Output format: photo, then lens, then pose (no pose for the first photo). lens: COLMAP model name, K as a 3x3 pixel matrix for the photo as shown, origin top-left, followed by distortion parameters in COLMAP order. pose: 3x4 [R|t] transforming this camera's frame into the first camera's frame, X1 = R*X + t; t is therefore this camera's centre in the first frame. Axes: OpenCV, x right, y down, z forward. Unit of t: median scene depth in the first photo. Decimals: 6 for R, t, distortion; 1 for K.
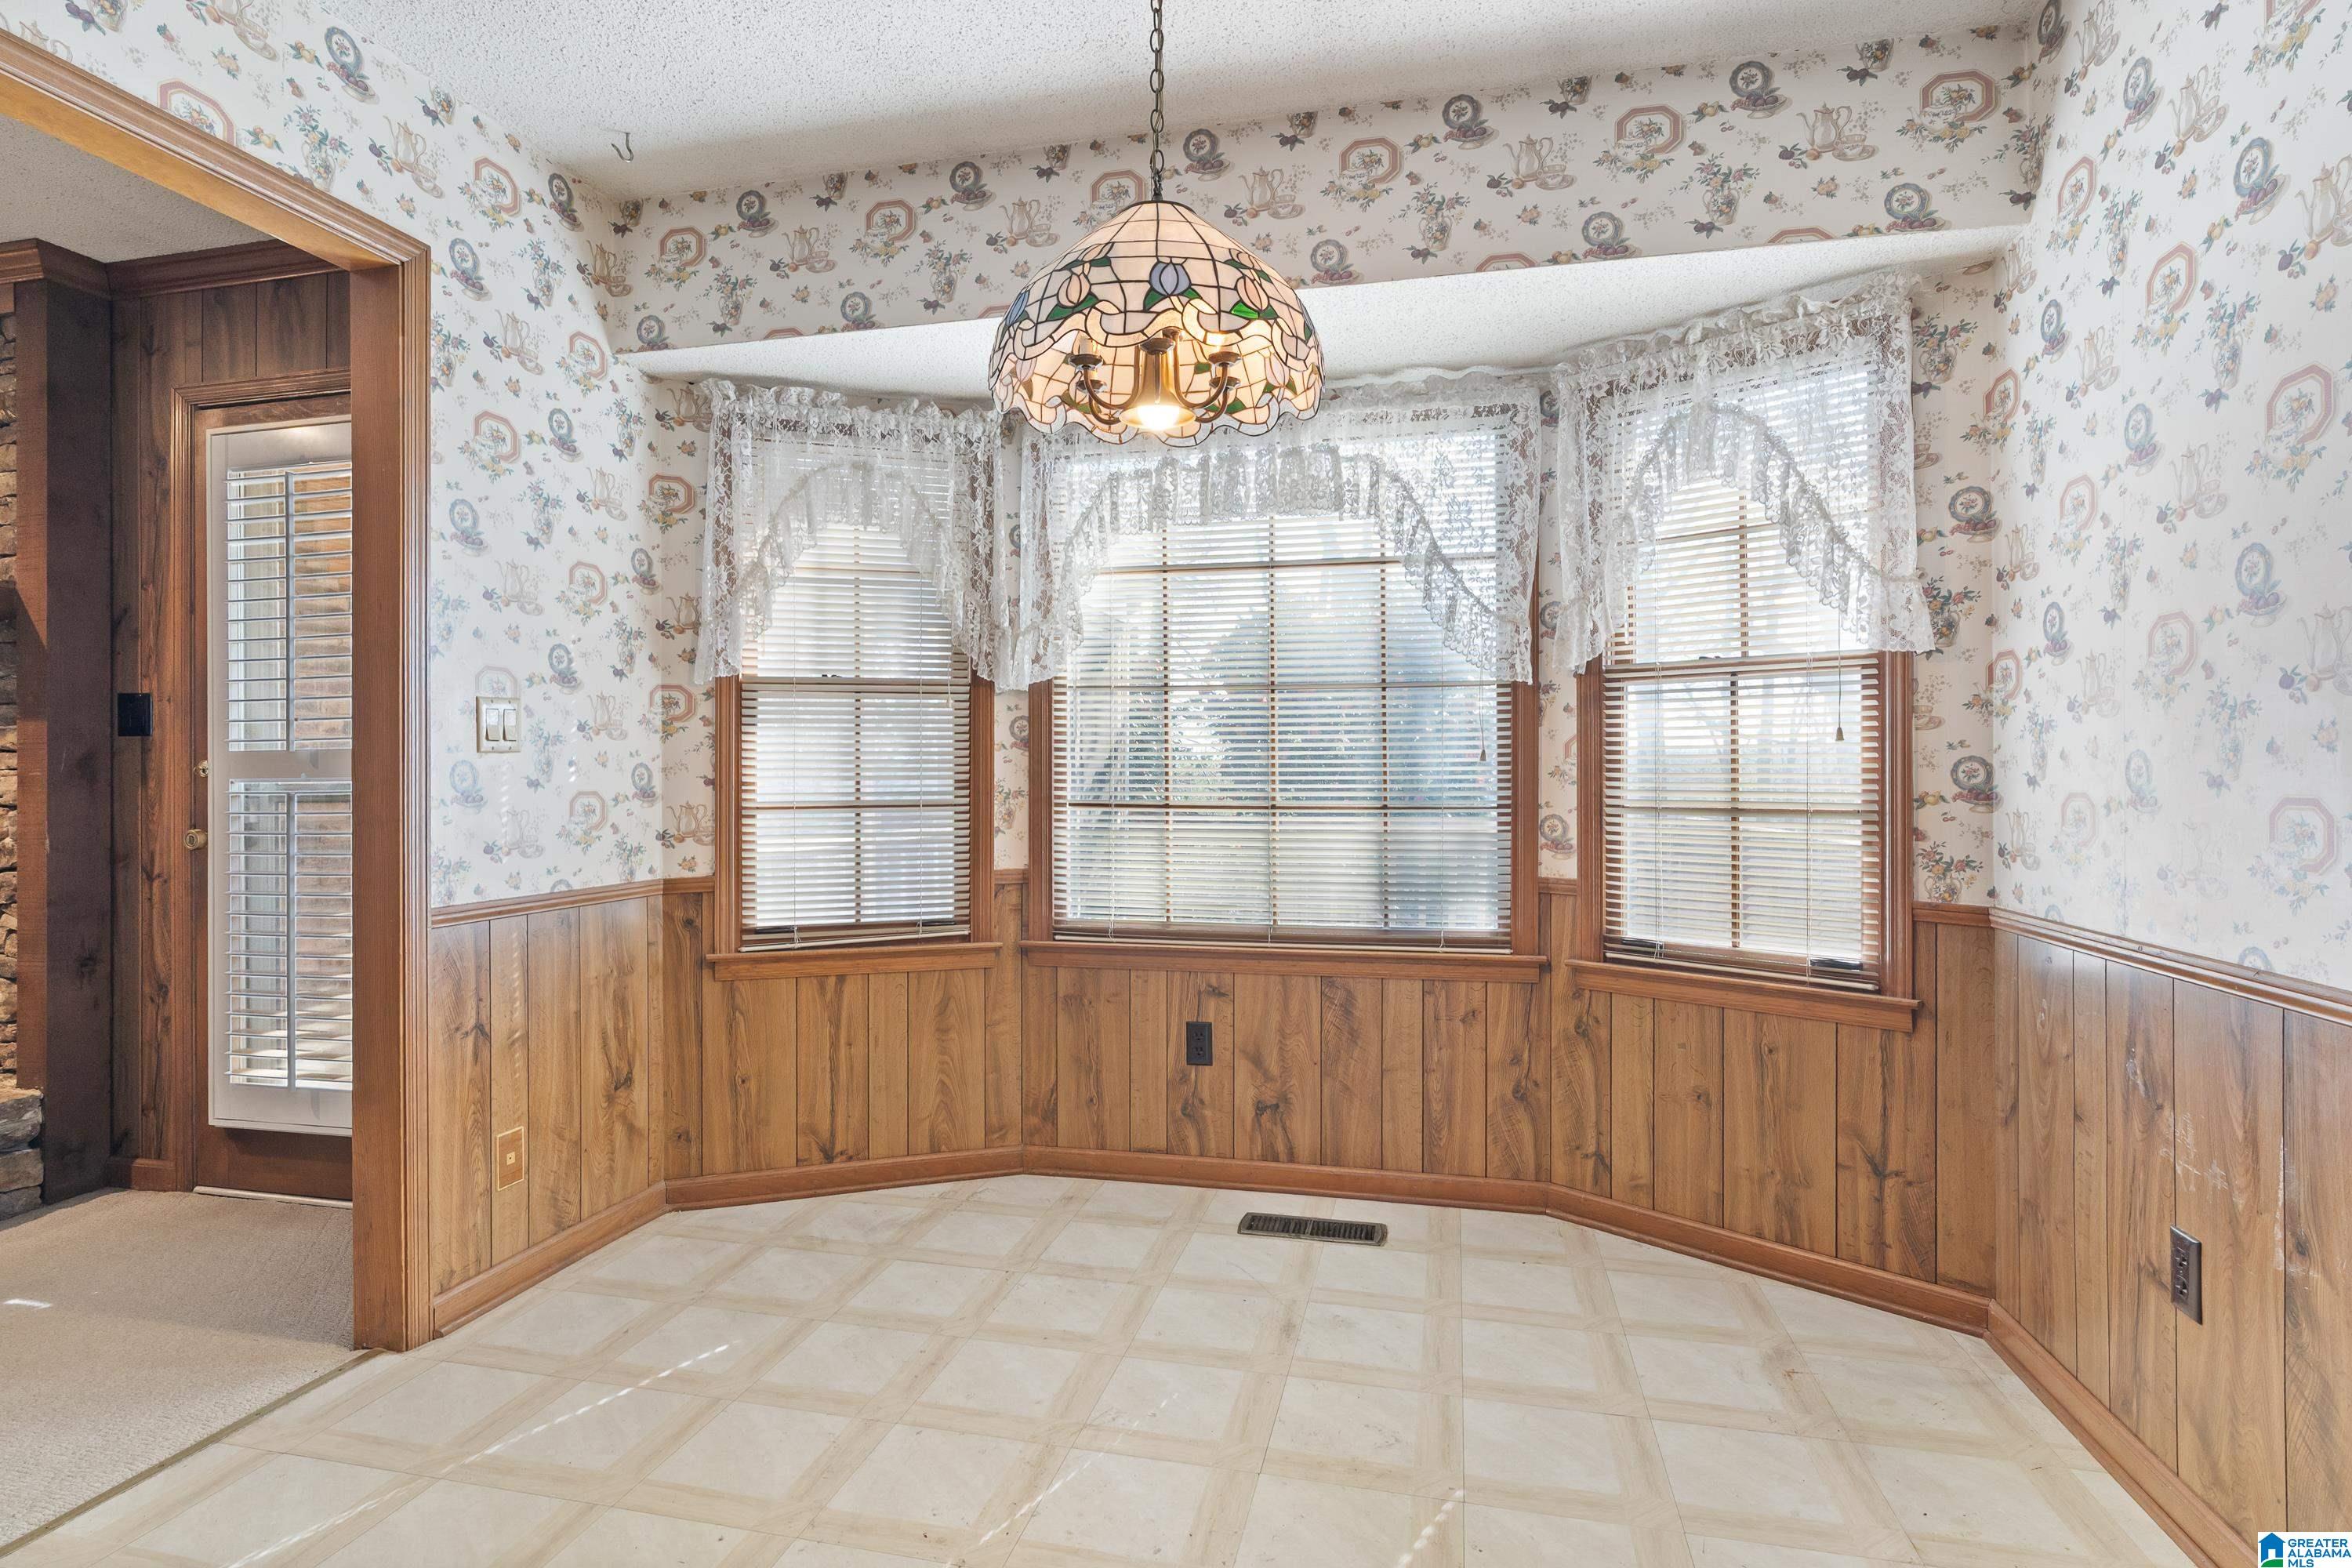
lens RADIAL K [[1186.6, 0, 1170.6], [0, 1186.6, 770.2], [0, 0, 1]] dist [-0.005952, 0.001634]
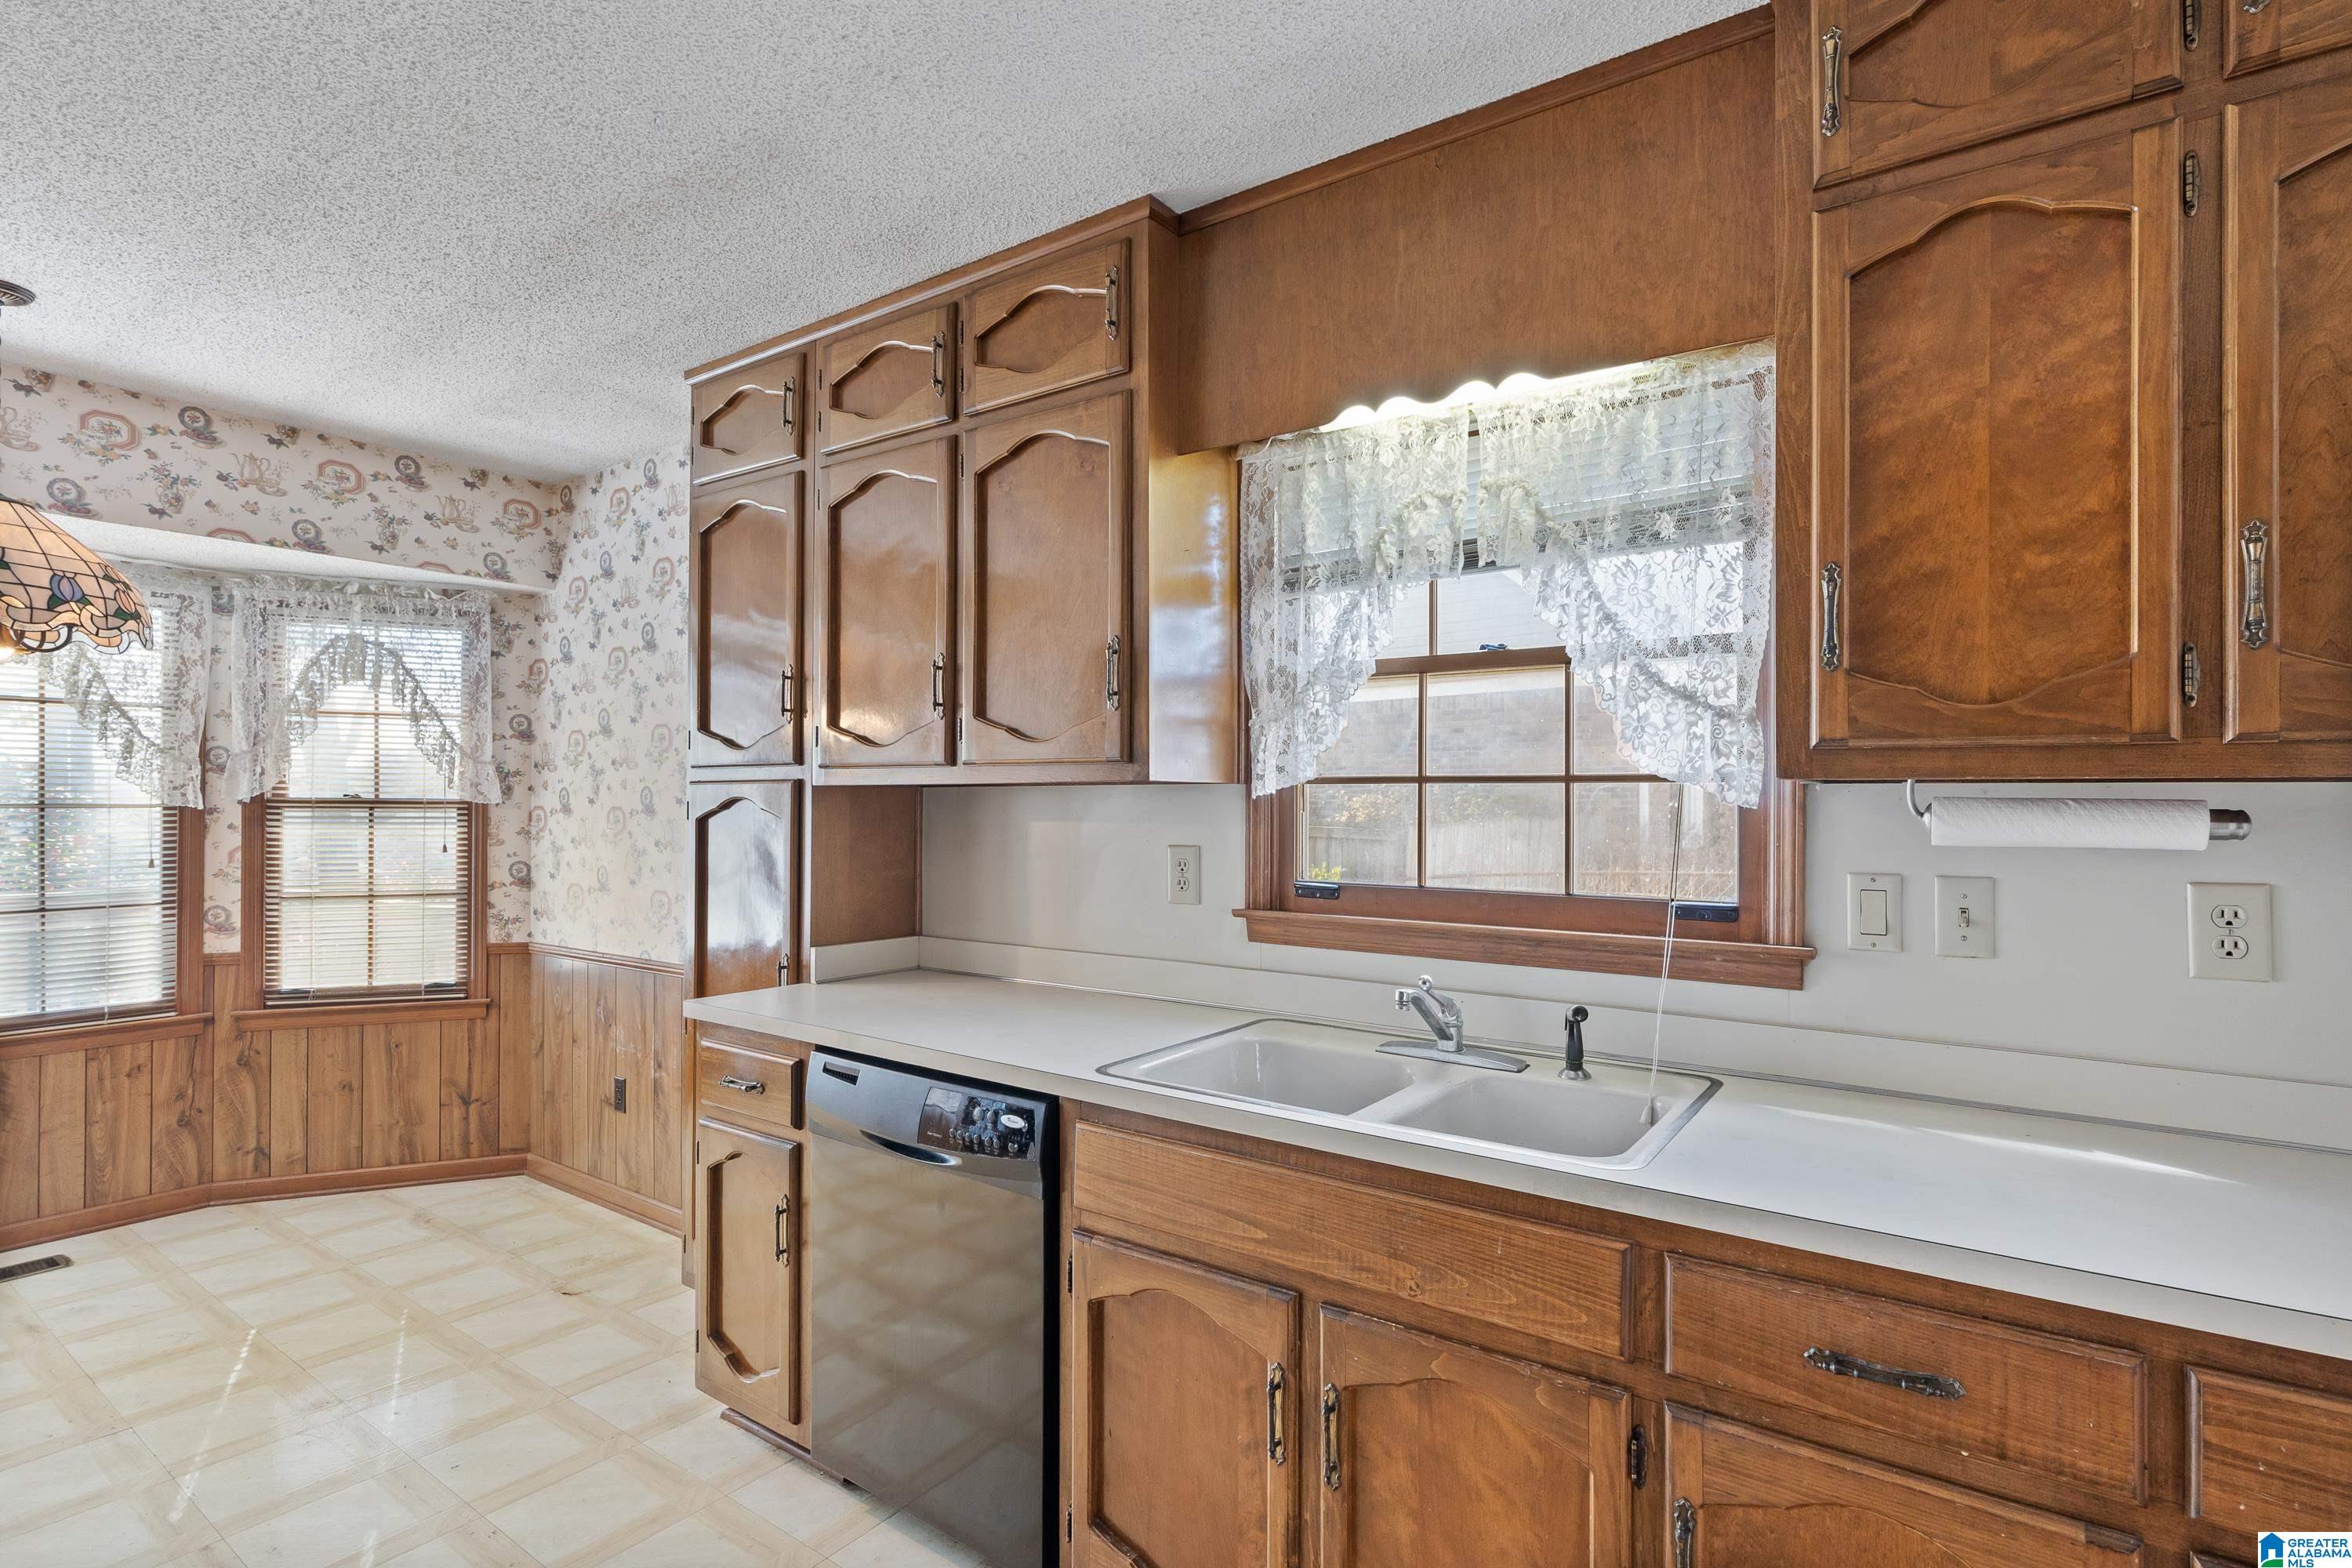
lens RADIAL K [[1149.8, 0, 1176.9], [0, 1149.8, 797.9], [0, 0, 1]] dist [-0.004719, 0.001076]
pose [[0.381757, 0.006635, 0.924239, -0.461696], [-0.008672, 0.999956, -0.003596, -0.089086], [-0.924222, -0.006643, 0.381797, -0.493782]]
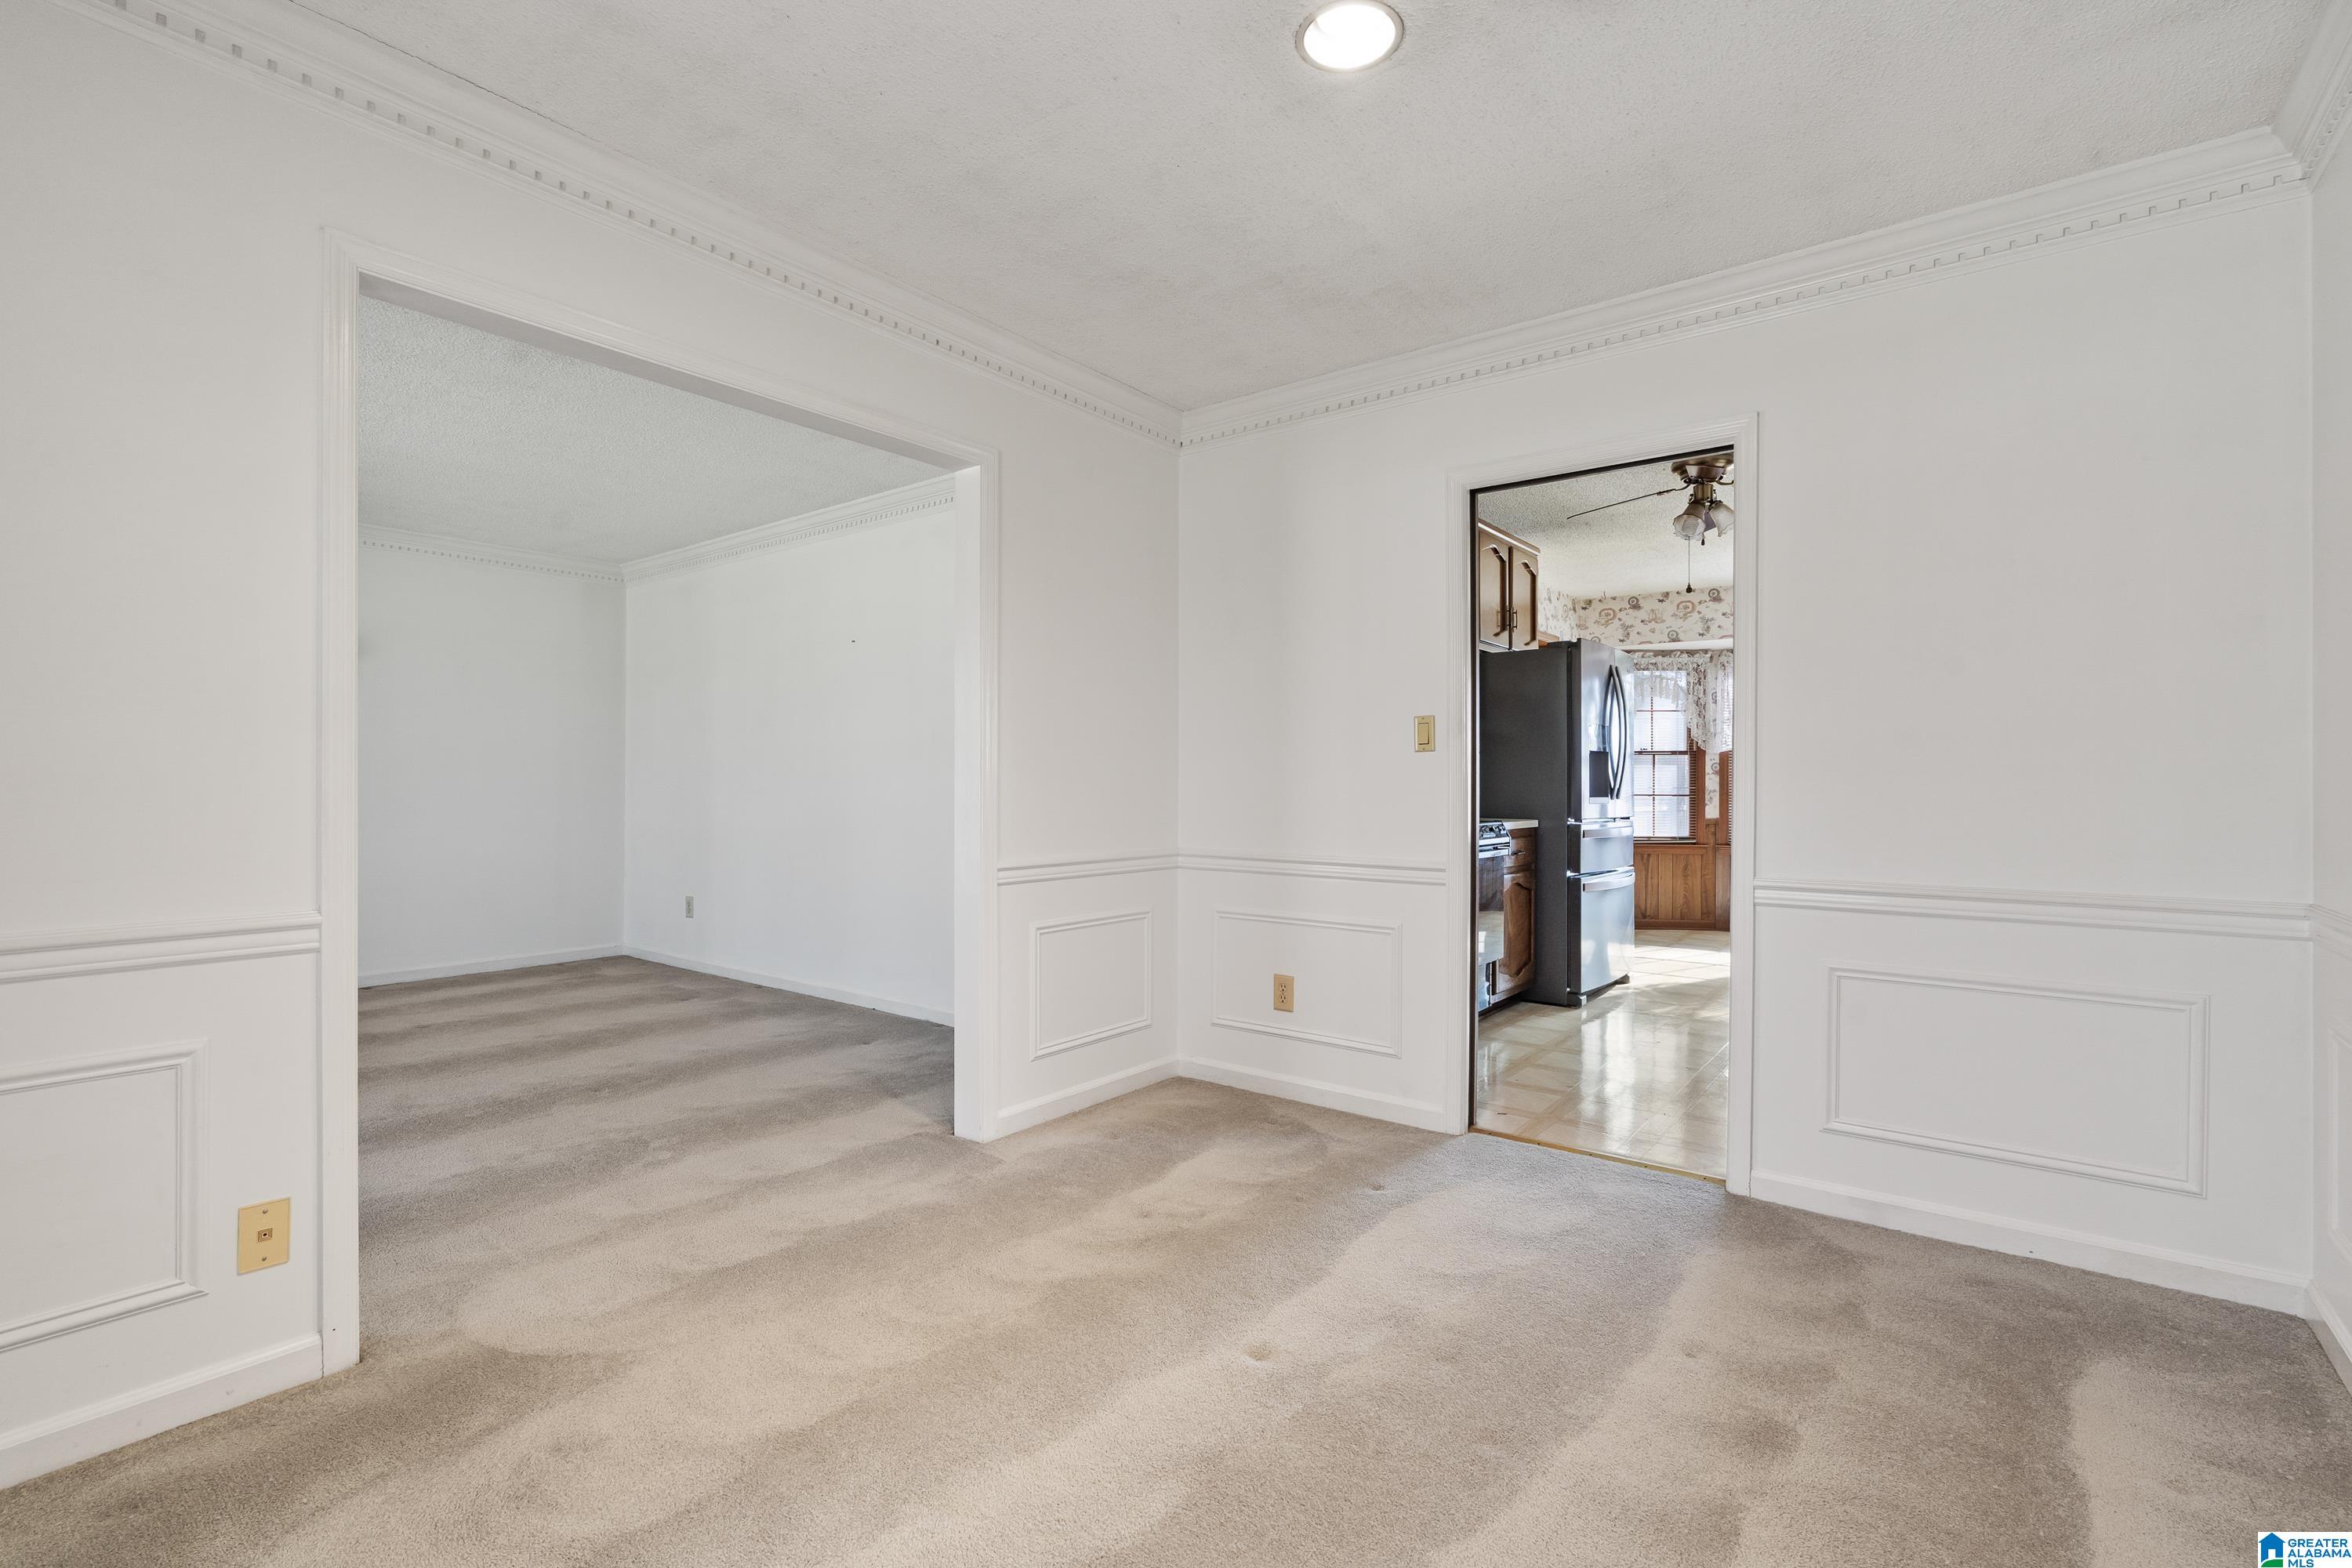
lens RADIAL K [[1058.2, 0, 1178.4], [0, 1058.2, 794.5], [0, 0, 1]] dist [-0.002143, 0.012569]
pose [[0.911161, 0.005789, -0.412011, -0.277457], [-0.000307, 0.999911, 0.013371, -0.005571], [0.412051, -0.012056, 0.911081, -1.911862]]
